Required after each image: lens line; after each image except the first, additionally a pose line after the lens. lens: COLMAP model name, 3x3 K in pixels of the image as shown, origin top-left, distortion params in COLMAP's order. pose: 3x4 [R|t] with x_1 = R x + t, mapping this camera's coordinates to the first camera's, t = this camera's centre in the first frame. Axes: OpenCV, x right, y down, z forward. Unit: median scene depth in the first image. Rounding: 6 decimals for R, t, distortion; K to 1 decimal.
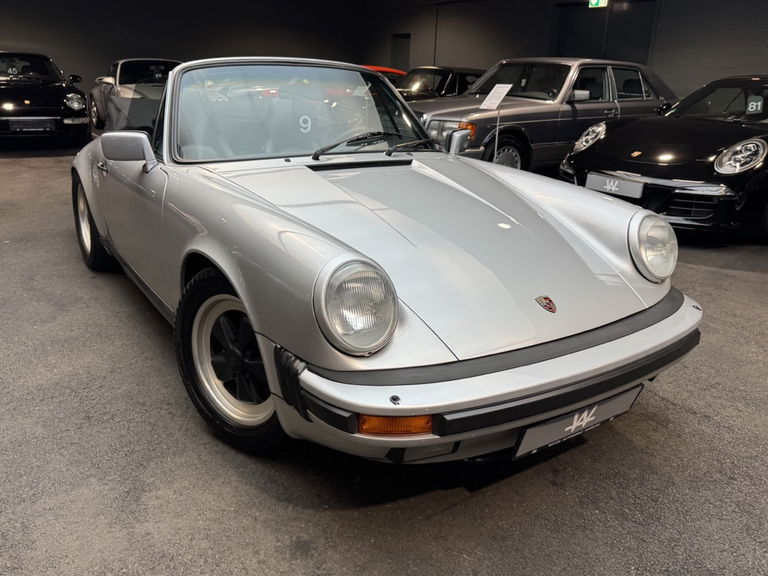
lens RADIAL K [[632.3, 0, 402.6], [0, 632.3, 287.3], [0, 0, 1]] dist [0.066411, -0.100106]
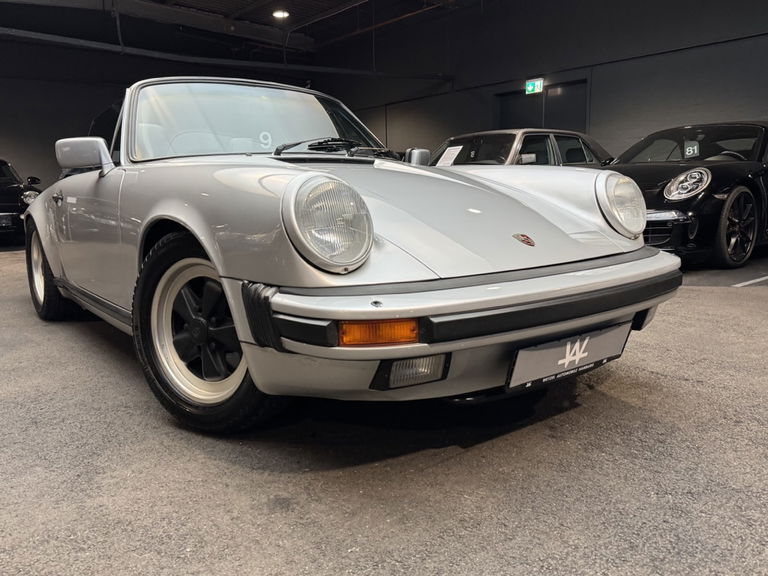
lens RADIAL K [[625.2, 0, 398.6], [0, 625.2, 287.9], [0, 0, 1]] dist [0.077739, -0.103338]
pose [[0.996208, -0.066707, 0.055847, -0.020324], [0.075188, 0.983094, -0.166954, 0.216428], [-0.043766, 0.170520, 0.984382, 0.069295]]
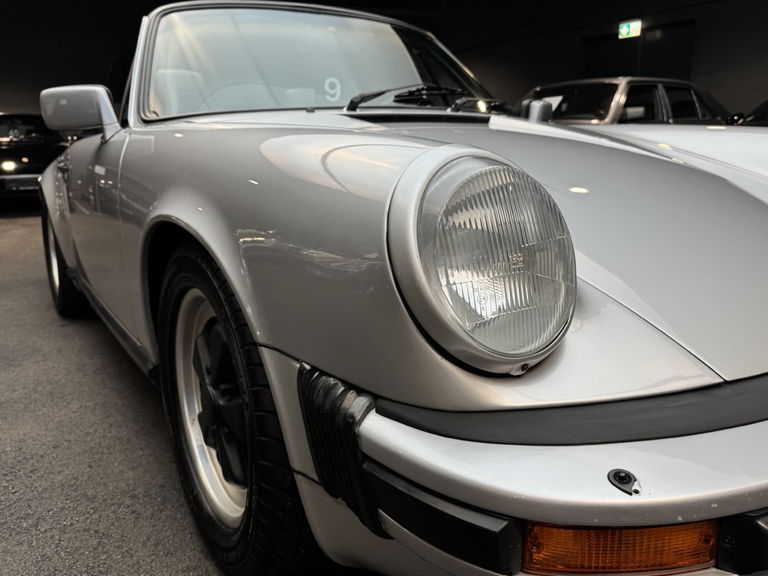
lens RADIAL K [[630.8, 0, 397.6], [0, 630.8, 288.0], [0, 0, 1]] dist [0.061513, -0.085363]
pose [[0.998105, -0.048532, -0.037830, -0.086962], [0.044191, 0.993151, -0.108162, 0.069992], [0.042820, 0.106286, 0.993413, 0.427509]]
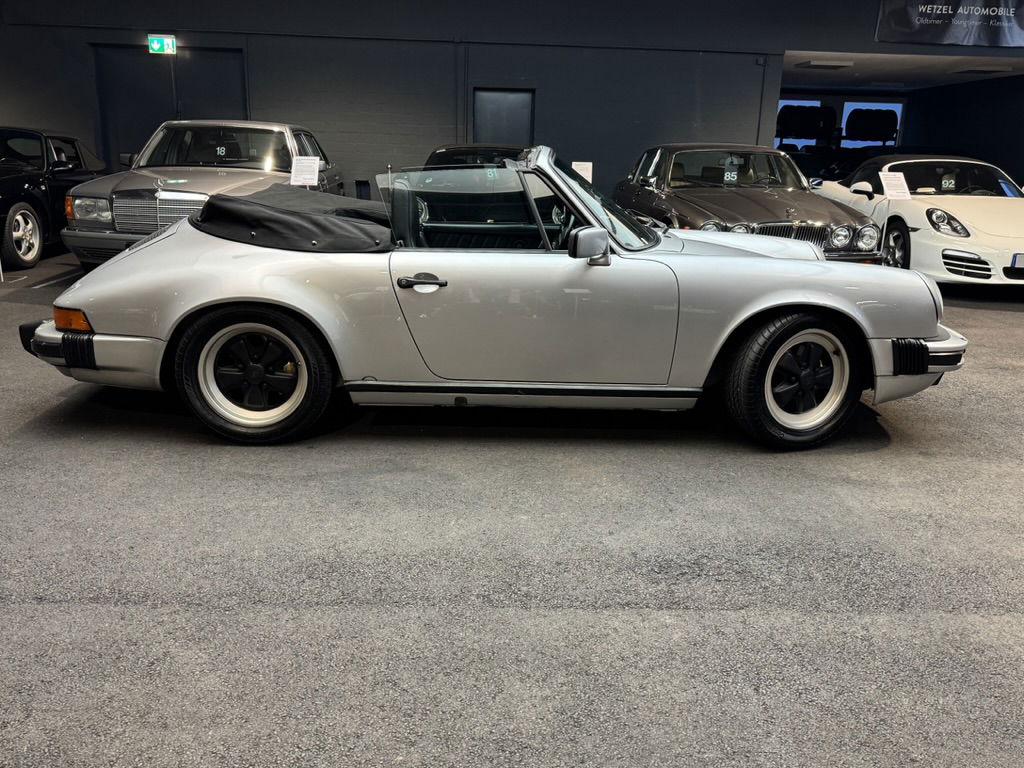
lens RADIAL K [[808.6, 0, 515.5], [0, 808.6, 400.3], [0, 0, 1]] dist [-0.000953, -0.003699]
pose [[0.548409, -0.268110, 0.792064, -1.845756], [0.264270, 0.954229, 0.140028, -0.229431], [-0.793353, 0.132526, 0.594161, 0.461698]]
